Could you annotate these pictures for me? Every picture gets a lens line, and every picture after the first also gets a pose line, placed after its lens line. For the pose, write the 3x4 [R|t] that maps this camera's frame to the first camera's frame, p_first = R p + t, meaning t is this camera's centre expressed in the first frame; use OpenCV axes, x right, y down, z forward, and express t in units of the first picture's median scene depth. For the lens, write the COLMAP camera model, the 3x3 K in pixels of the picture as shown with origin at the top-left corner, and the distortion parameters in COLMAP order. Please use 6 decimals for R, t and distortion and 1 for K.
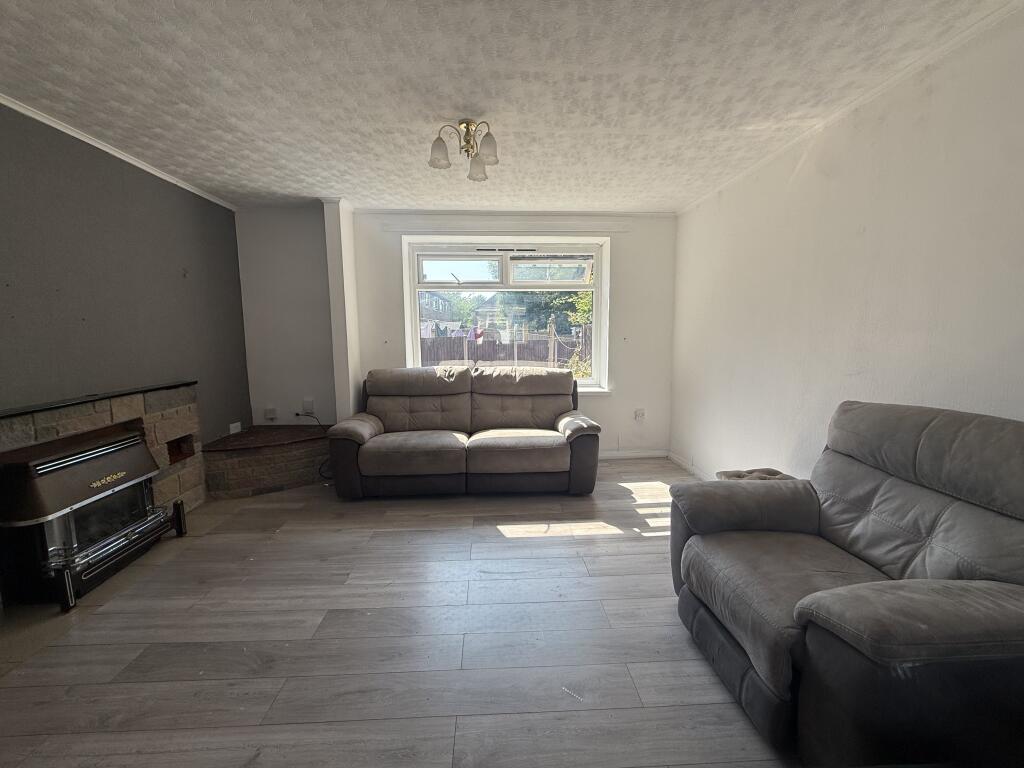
lens RADIAL K [[425.1, 0, 508.7], [0, 425.1, 384.1], [0, 0, 1]] dist [0.000162, 0.000331]
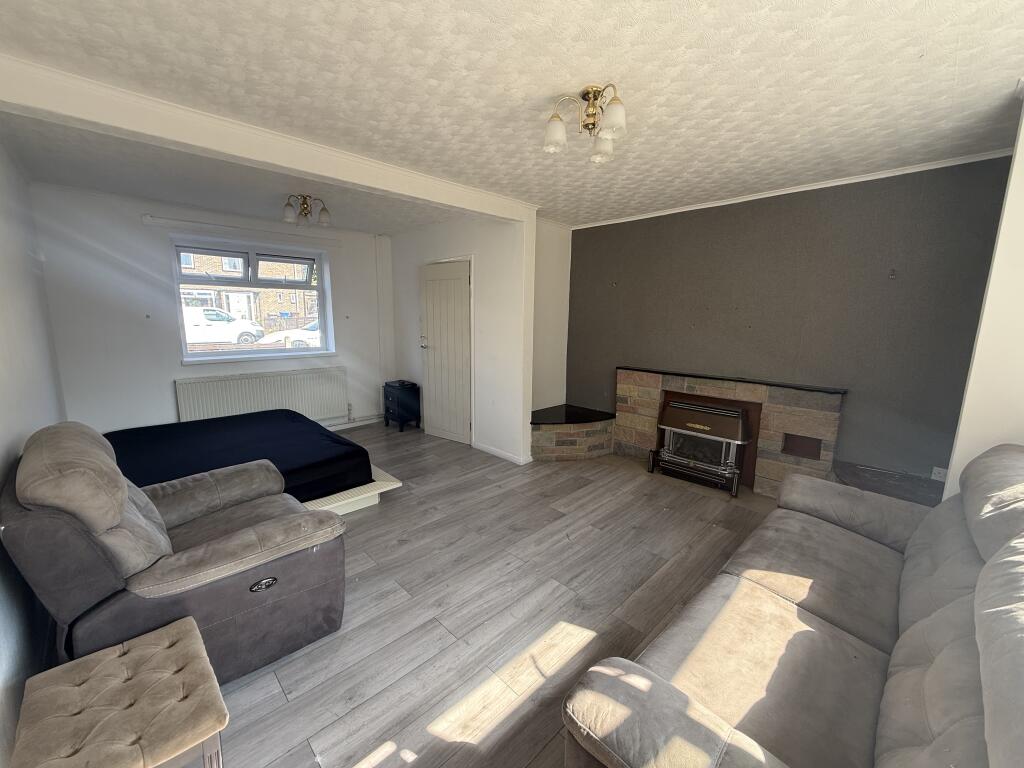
lens RADIAL K [[425.1, 0, 508.7], [0, 425.1, 384.1], [0, 0, 1]] dist [0.000162, 0.000331]
pose [[-0.769515, 0.100625, -0.630651, 0.517369], [-0.082802, 0.963452, 0.254761, -0.239031], [0.633237, 0.248262, -0.733060, 1.434599]]
